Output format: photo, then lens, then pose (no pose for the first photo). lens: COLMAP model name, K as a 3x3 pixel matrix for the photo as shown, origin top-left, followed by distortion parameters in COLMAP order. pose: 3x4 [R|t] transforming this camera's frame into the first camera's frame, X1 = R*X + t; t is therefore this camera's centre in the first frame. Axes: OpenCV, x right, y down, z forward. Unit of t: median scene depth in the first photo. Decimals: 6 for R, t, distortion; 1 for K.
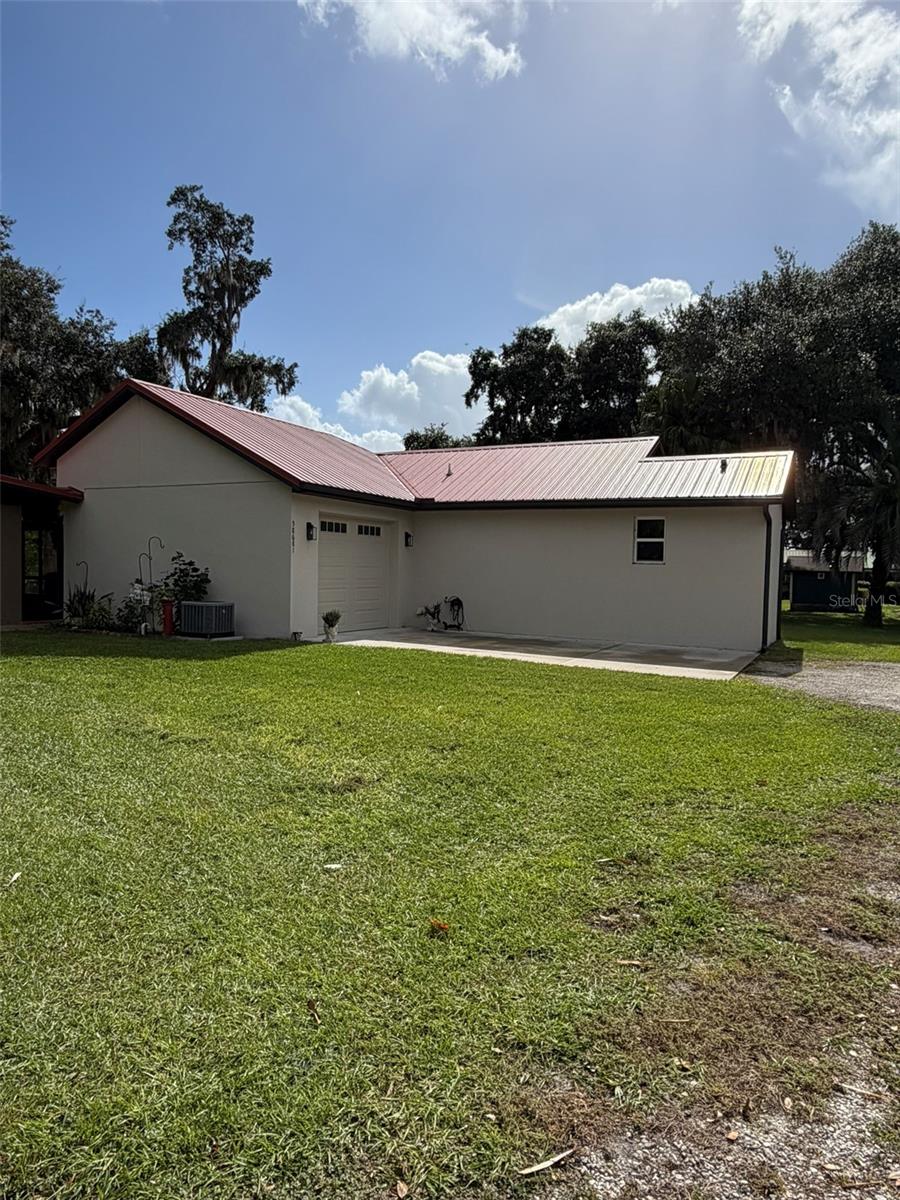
lens RADIAL K [[761.3, 0, 450.0], [0, 761.3, 600.0], [0, 0, 1]] dist [0.001515, -0.000025]
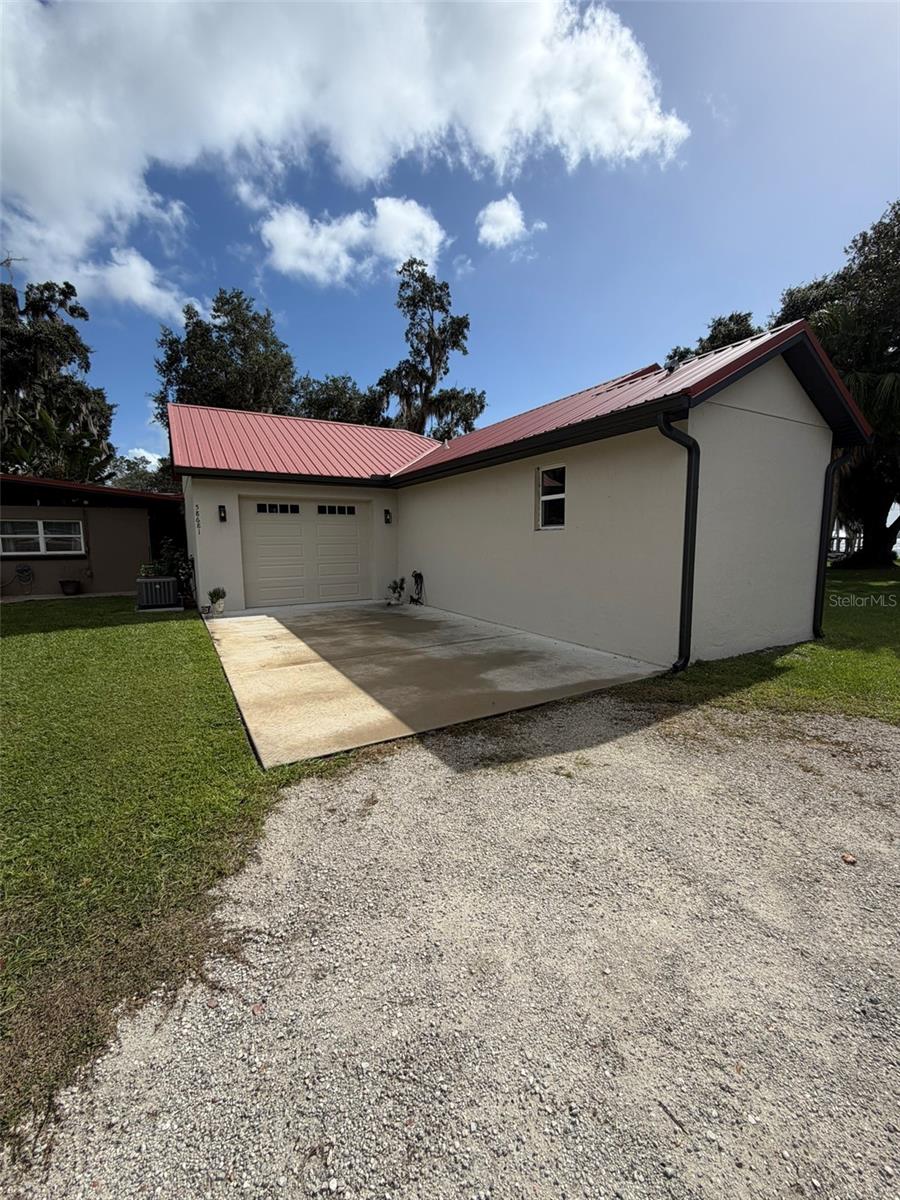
lens RADIAL K [[469.4, 0, 445.6], [0, 469.4, 593.9], [0, 0, 1]] dist [-0.000584, 0.000232]
pose [[0.831469, 0.033566, -0.554557, 0.400765], [0.000024, 0.998171, 0.060453, -0.012423], [0.555572, -0.050278, 0.829947, 0.528056]]
